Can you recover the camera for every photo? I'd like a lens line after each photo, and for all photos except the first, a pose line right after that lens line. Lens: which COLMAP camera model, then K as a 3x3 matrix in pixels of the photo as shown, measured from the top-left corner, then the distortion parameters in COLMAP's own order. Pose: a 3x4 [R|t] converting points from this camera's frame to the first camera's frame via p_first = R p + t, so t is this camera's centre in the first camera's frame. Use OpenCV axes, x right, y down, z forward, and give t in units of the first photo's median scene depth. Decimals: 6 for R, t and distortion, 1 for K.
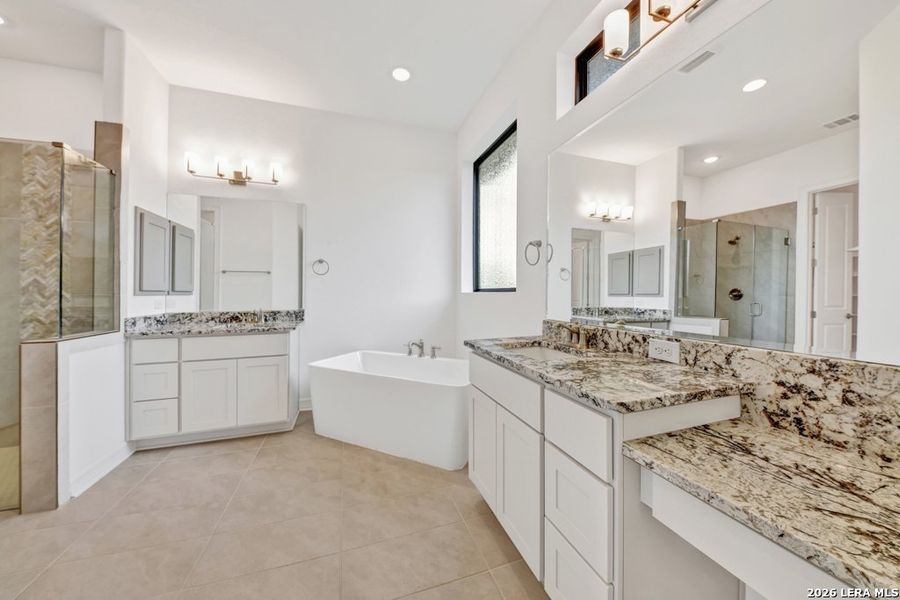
lens RADIAL K [[308.5, 0, 450.4], [0, 308.5, 297.1], [0, 0, 1]] dist [0.000017, -0.000170]
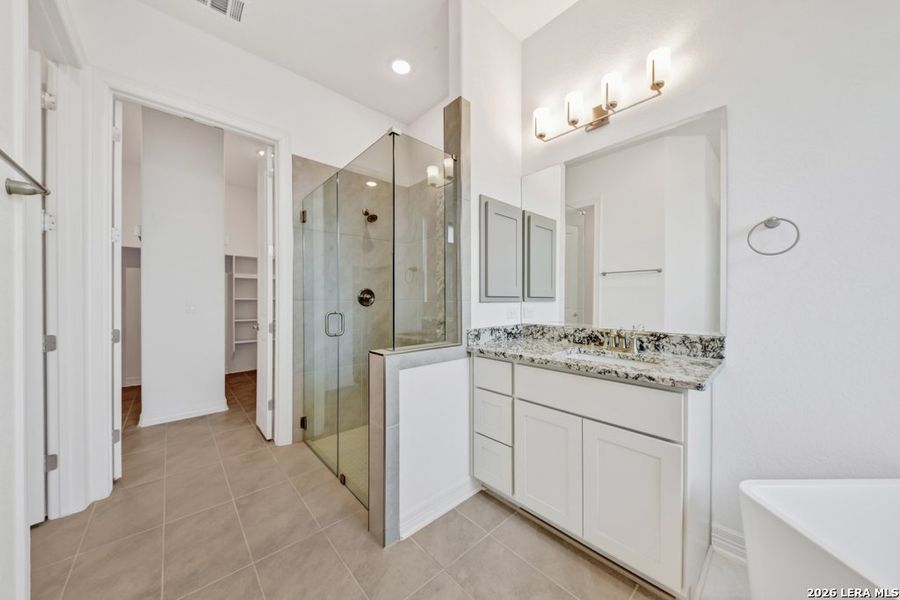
lens RADIAL K [[308.5, 0, 450.4], [0, 308.5, 297.1], [0, 0, 1]] dist [0.000017, -0.000170]
pose [[0.407024, -0.007885, -0.913383, -0.264584], [-0.011083, 0.999846, -0.013570, -0.006574], [0.913350, 0.015646, 0.406874, 0.527555]]
